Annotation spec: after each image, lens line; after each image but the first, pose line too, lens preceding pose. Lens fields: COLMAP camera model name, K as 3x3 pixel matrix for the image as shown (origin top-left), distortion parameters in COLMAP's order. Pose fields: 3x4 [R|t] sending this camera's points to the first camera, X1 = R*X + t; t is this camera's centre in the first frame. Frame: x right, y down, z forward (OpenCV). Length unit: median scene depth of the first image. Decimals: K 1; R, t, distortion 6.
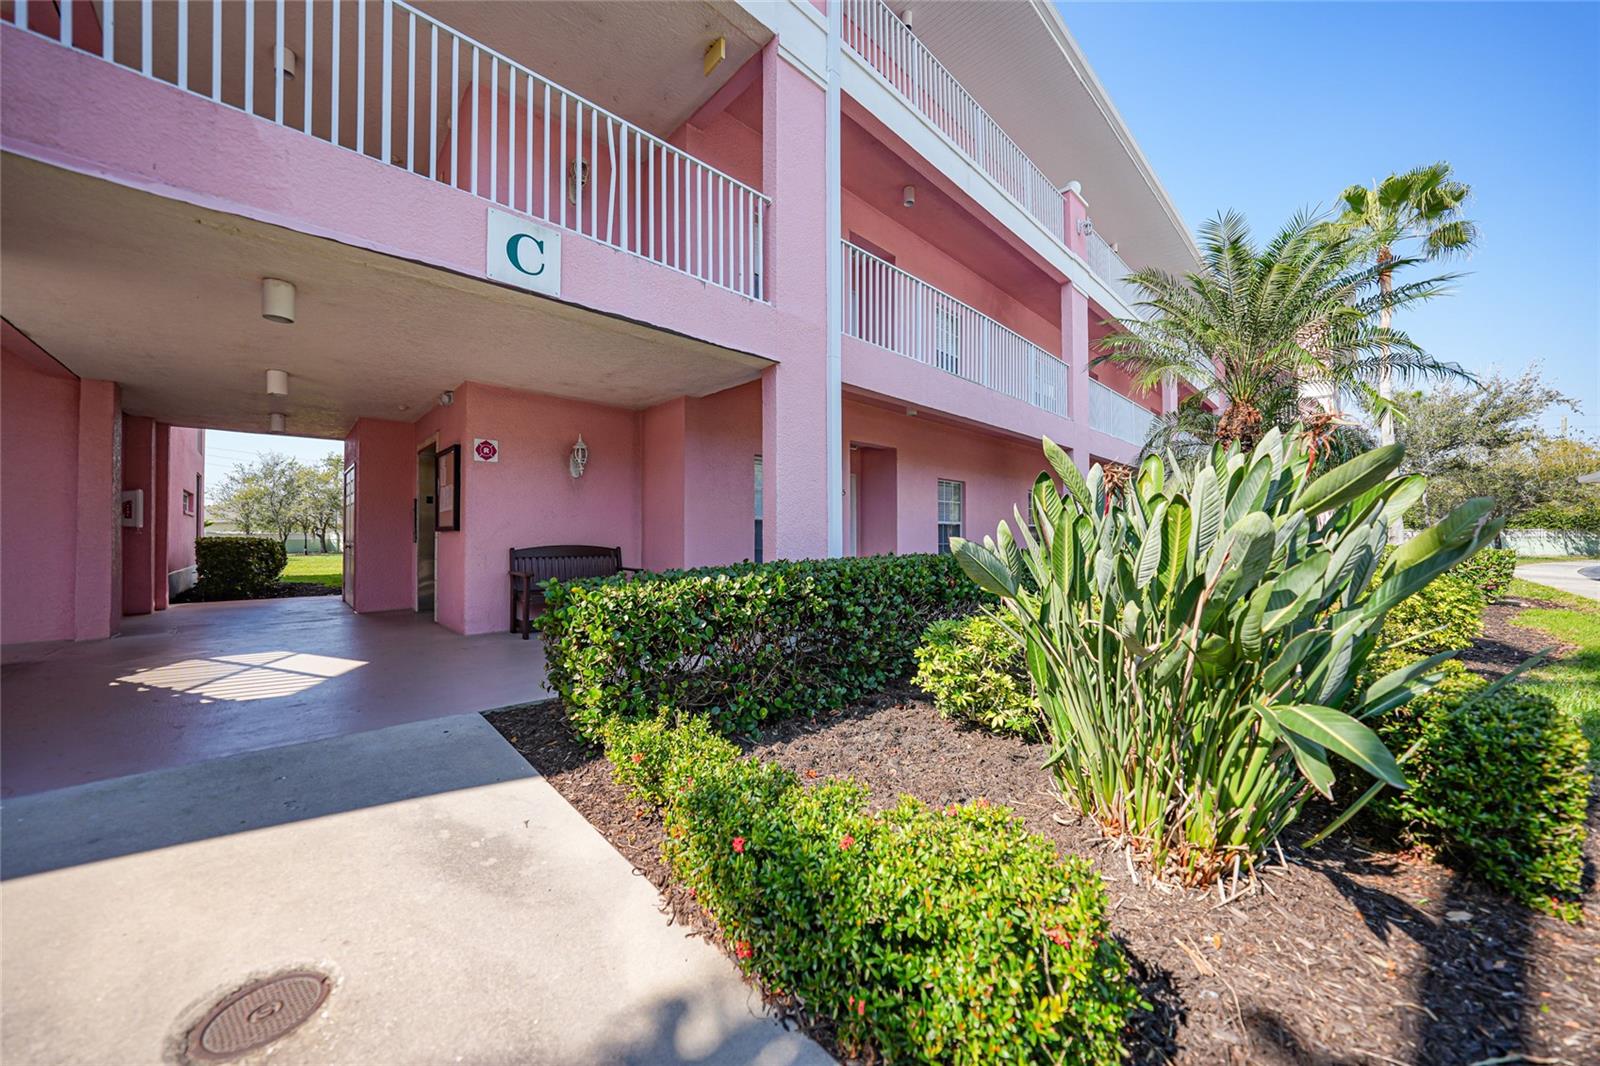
lens RADIAL K [[571.7, 0, 791.4], [0, 571.7, 530.5], [0, 0, 1]] dist [-0.021132, 0.003699]
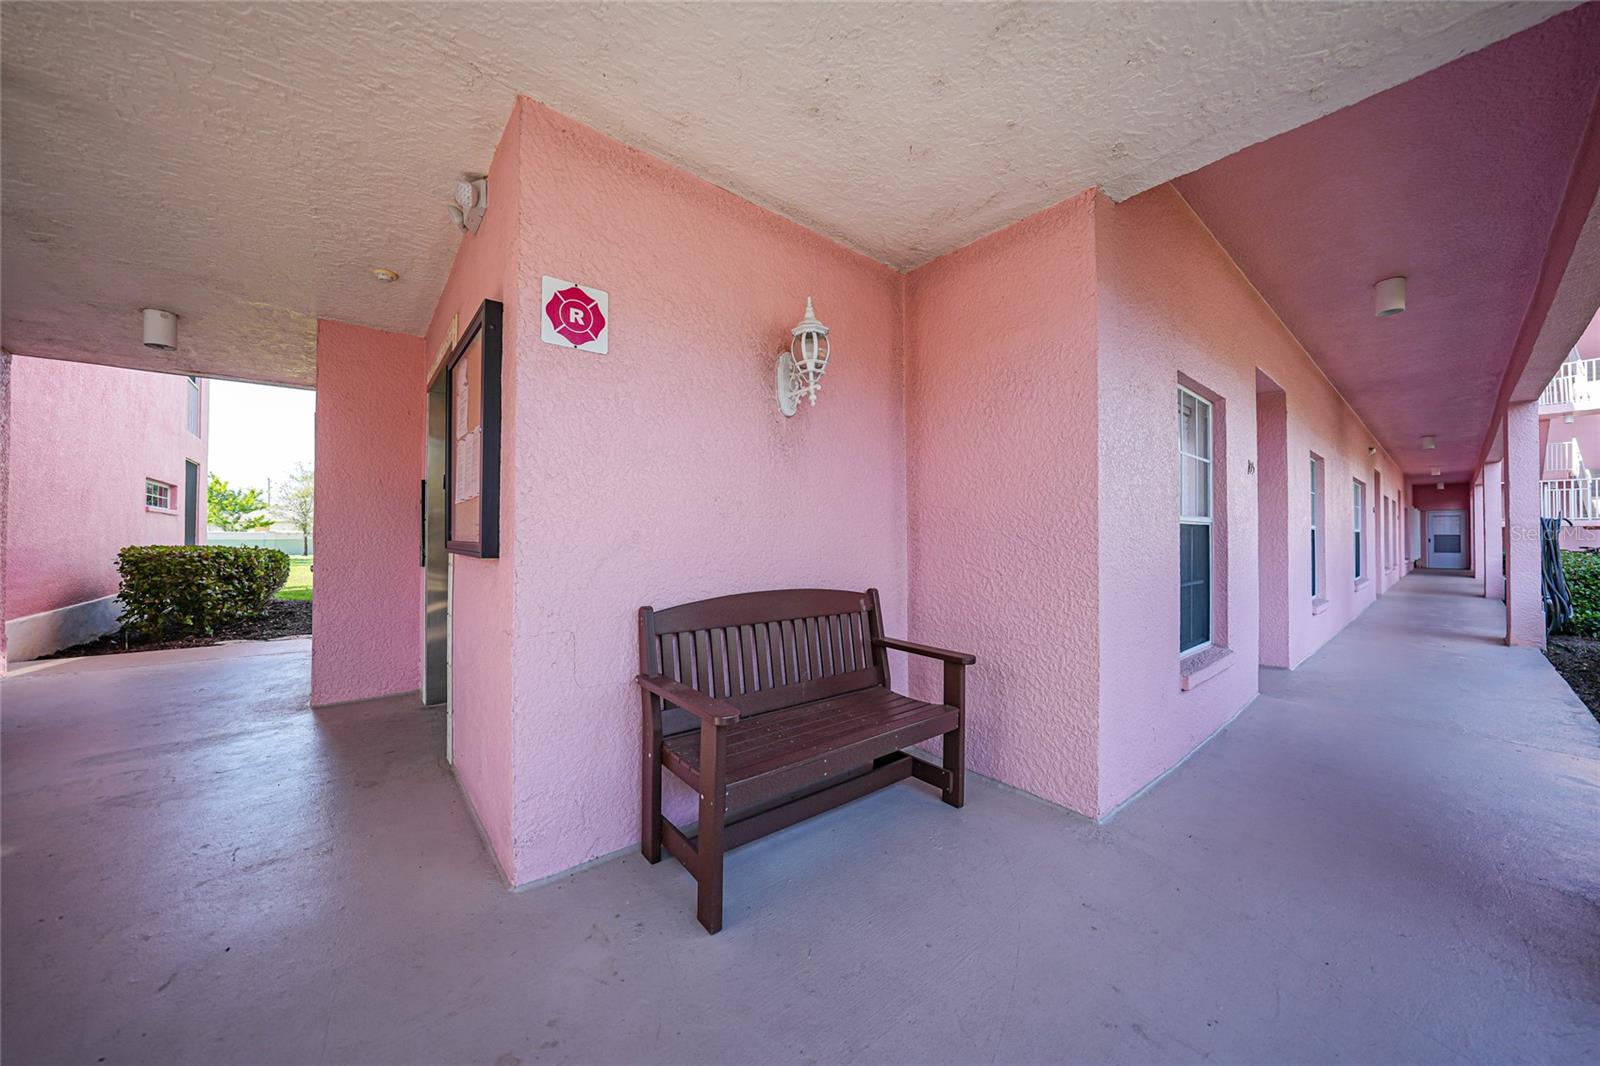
lens RADIAL K [[571.7, 0, 791.4], [0, 571.7, 530.5], [0, 0, 1]] dist [-0.021132, 0.003699]
pose [[0.997110, 0.003850, -0.075877, -0.347223], [-0.003808, 0.999993, 0.000695, -0.016039], [0.075879, -0.000405, 0.997117, 0.610774]]
